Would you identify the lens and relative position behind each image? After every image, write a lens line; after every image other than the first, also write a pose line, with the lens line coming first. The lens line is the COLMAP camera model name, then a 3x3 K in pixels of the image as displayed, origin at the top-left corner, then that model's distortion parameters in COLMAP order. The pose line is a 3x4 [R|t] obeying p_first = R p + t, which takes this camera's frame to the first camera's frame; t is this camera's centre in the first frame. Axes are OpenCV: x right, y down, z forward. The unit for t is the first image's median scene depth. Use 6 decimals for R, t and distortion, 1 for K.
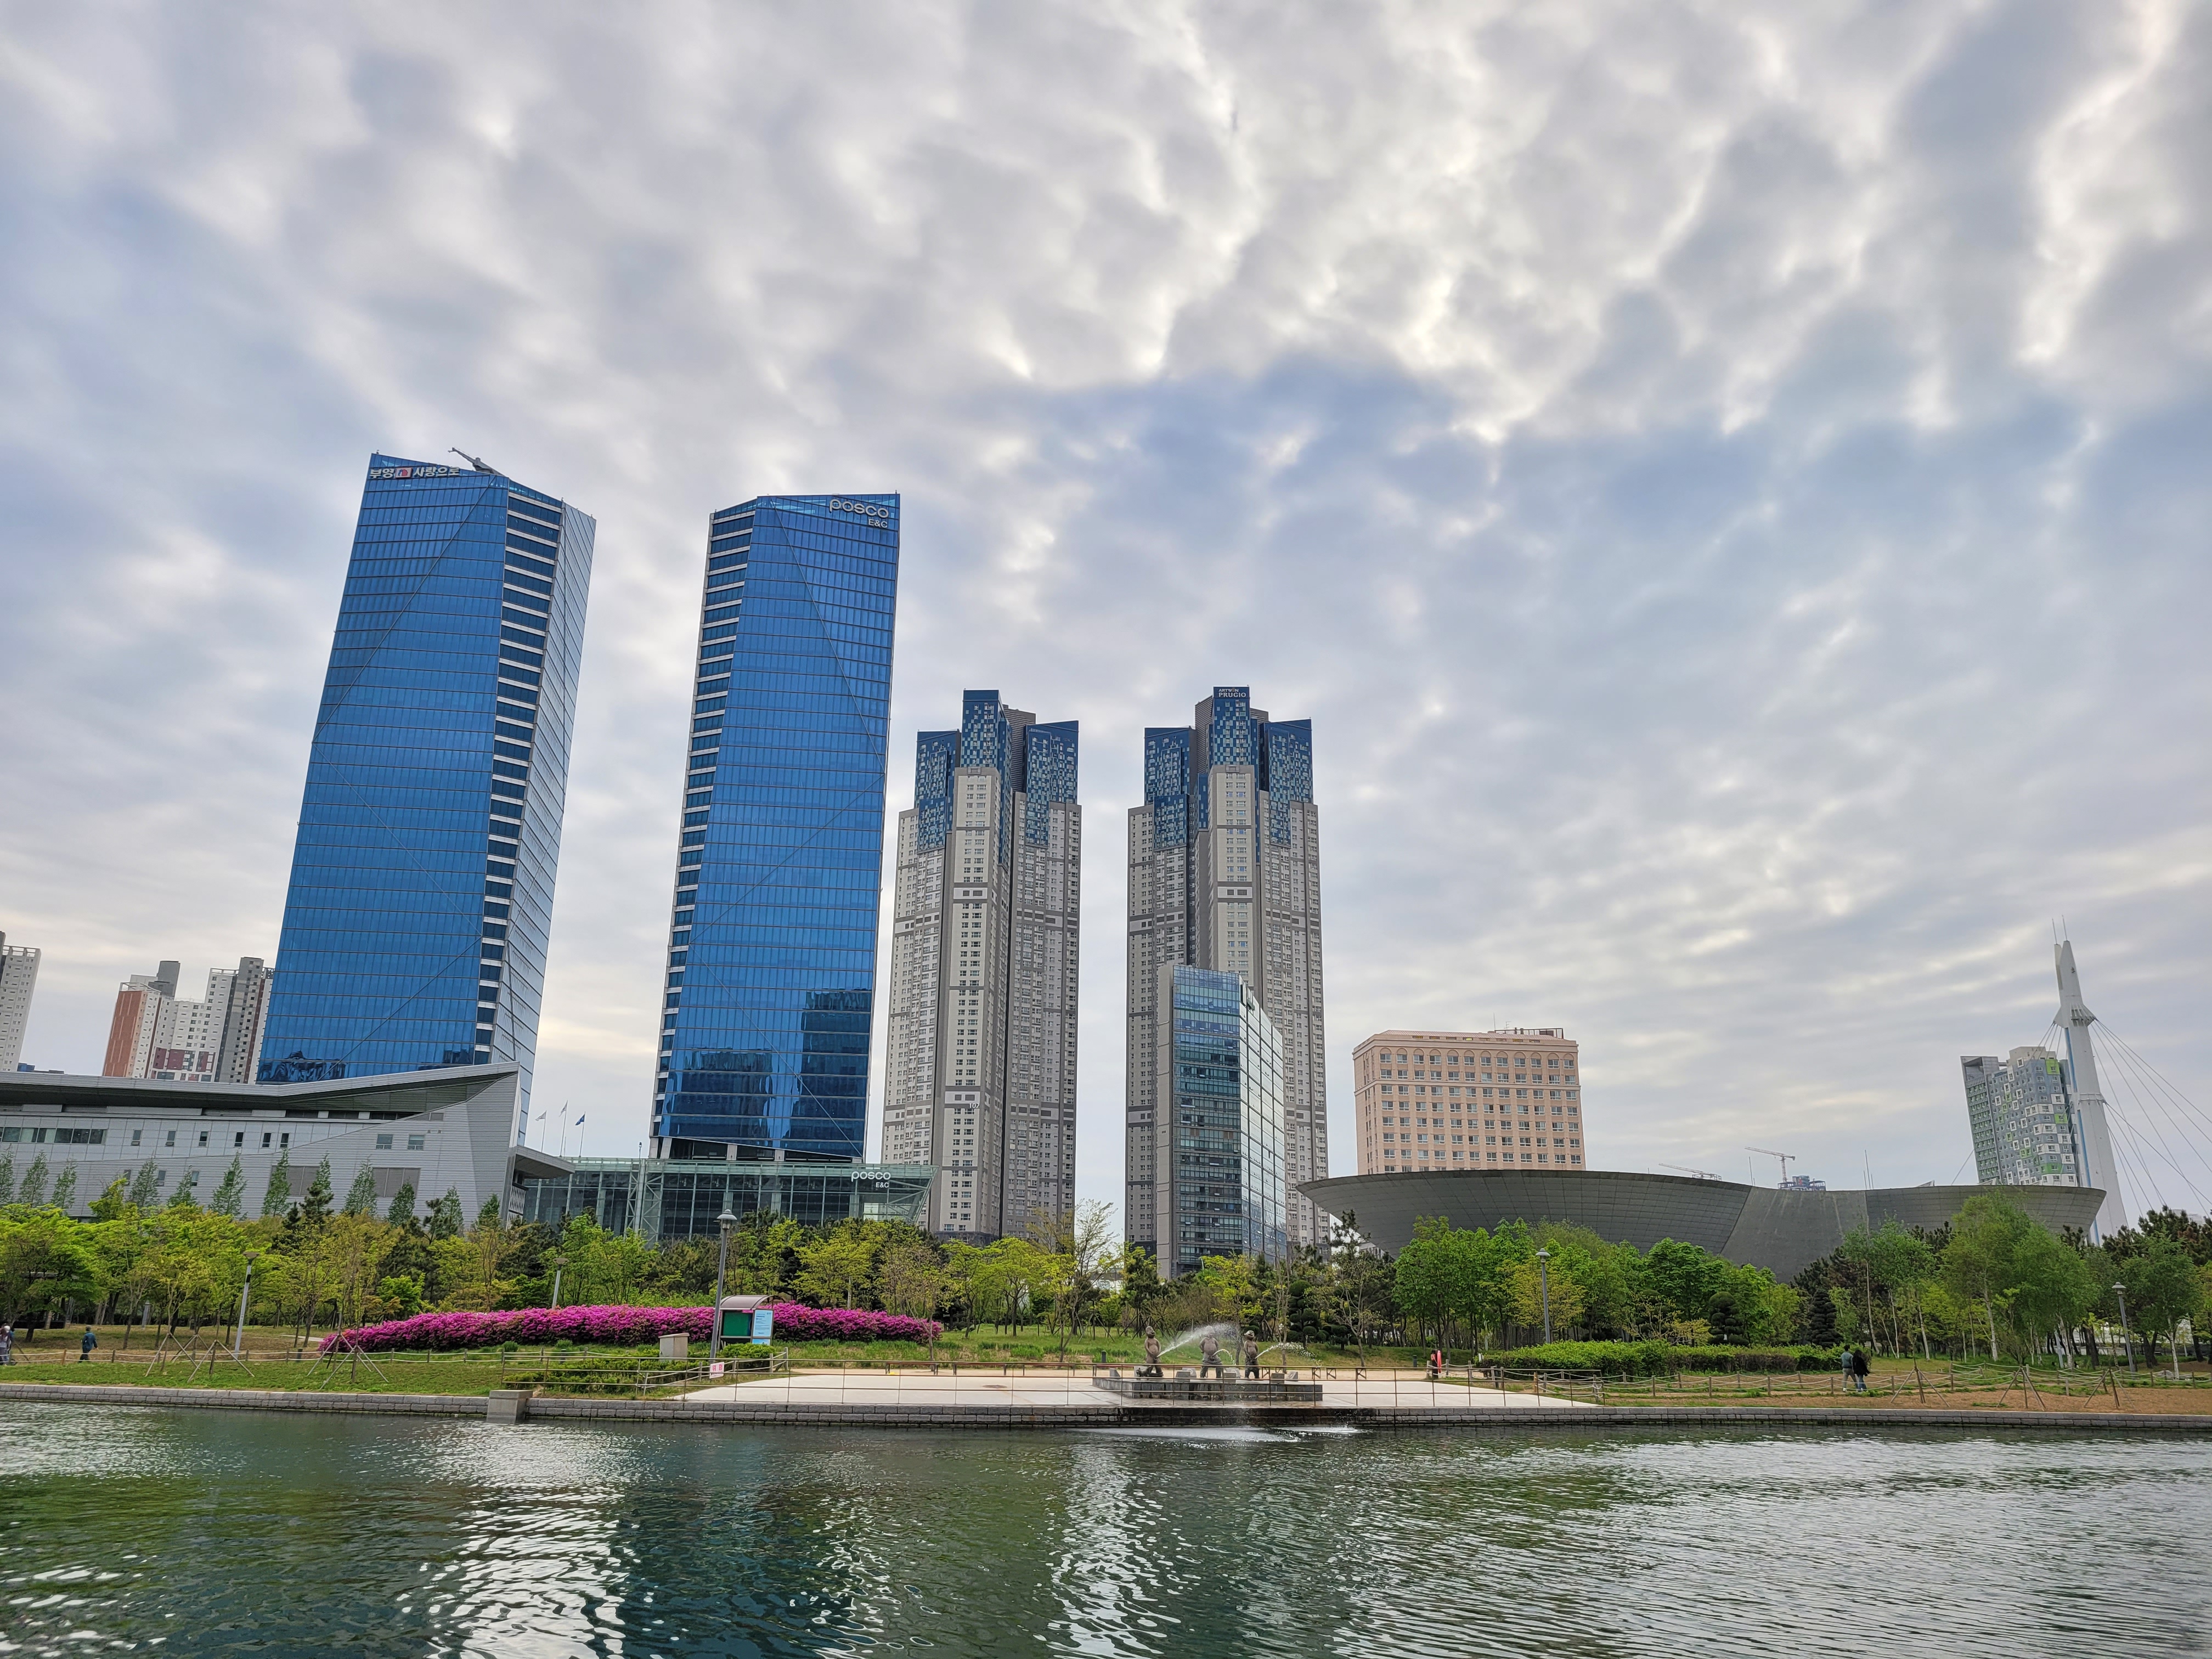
lens RADIAL K [[1644.6, 0, 1089.3], [0, 1644.6, 824.8], [0, 0, 1]] dist [0.063263, -0.045817]
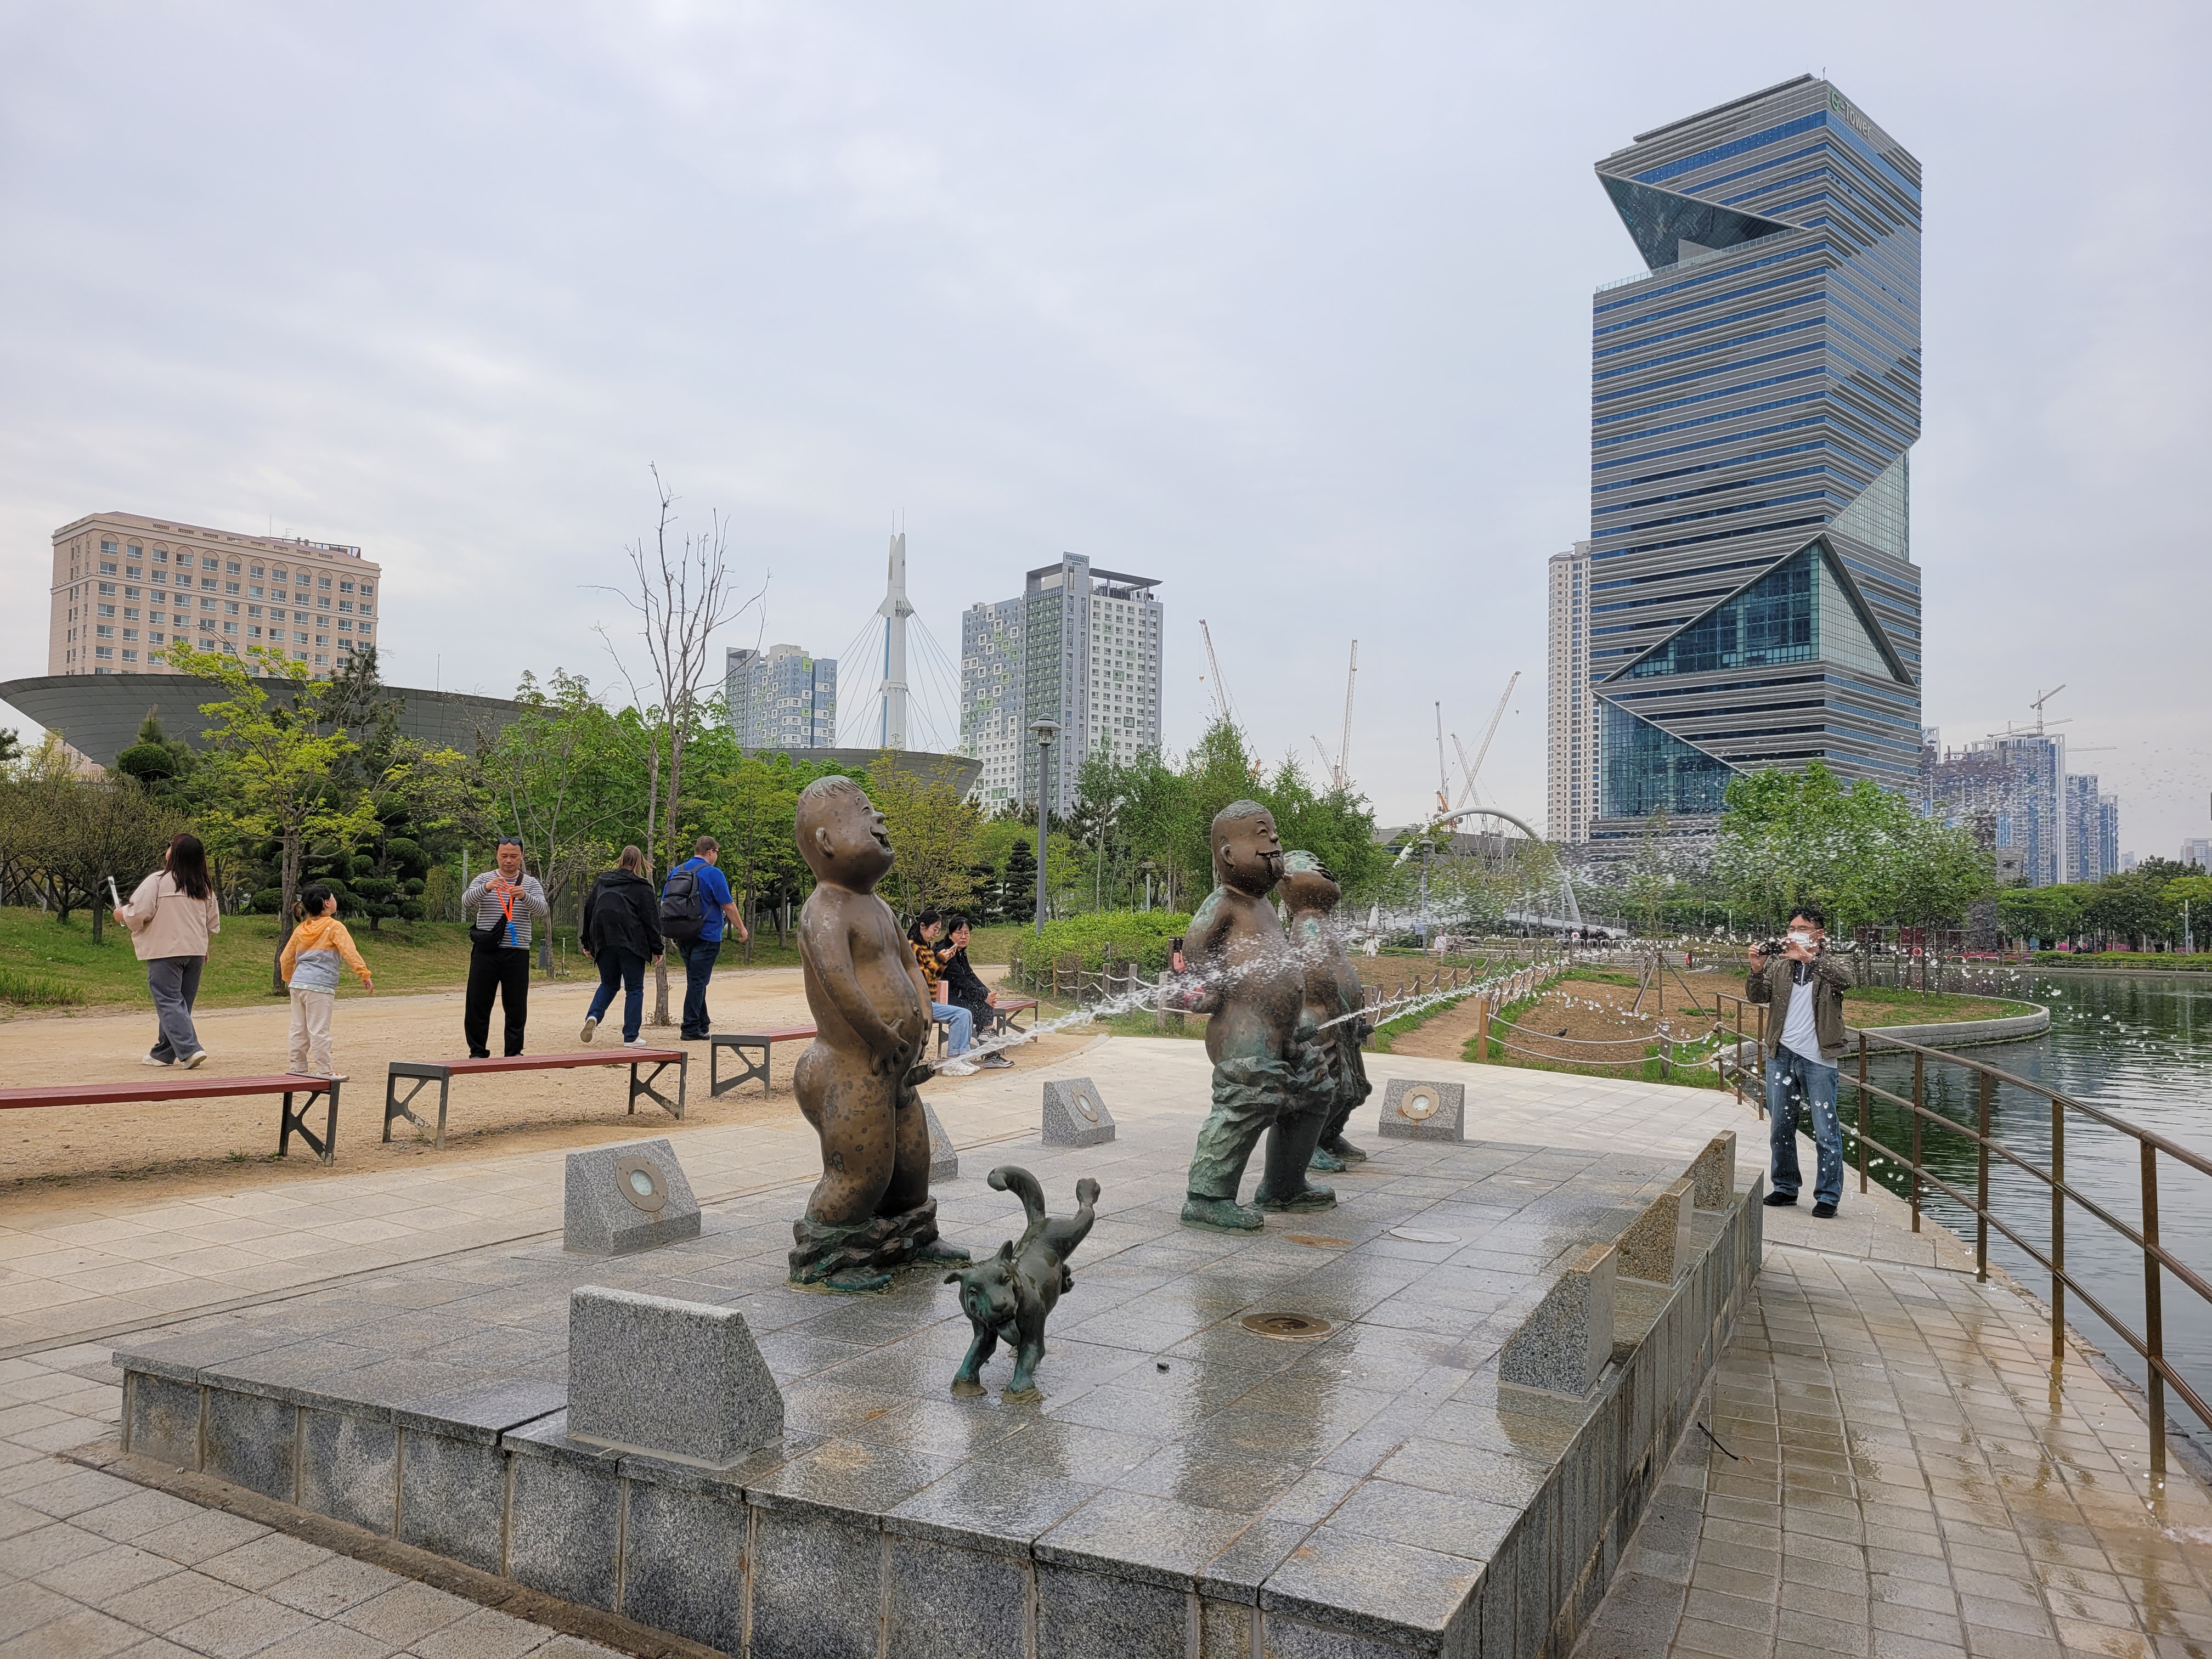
lens RADIAL K [[1645.0, 0, 1116.8], [0, 1645.0, 850.7], [0, 0, 1]] dist [0.066017, -0.047744]
pose [[0.727548, 0.030545, 0.685377, -0.001901], [-0.209149, 0.961329, 0.179176, 0.037206], [-0.653399, -0.273705, 0.705801, 0.119607]]
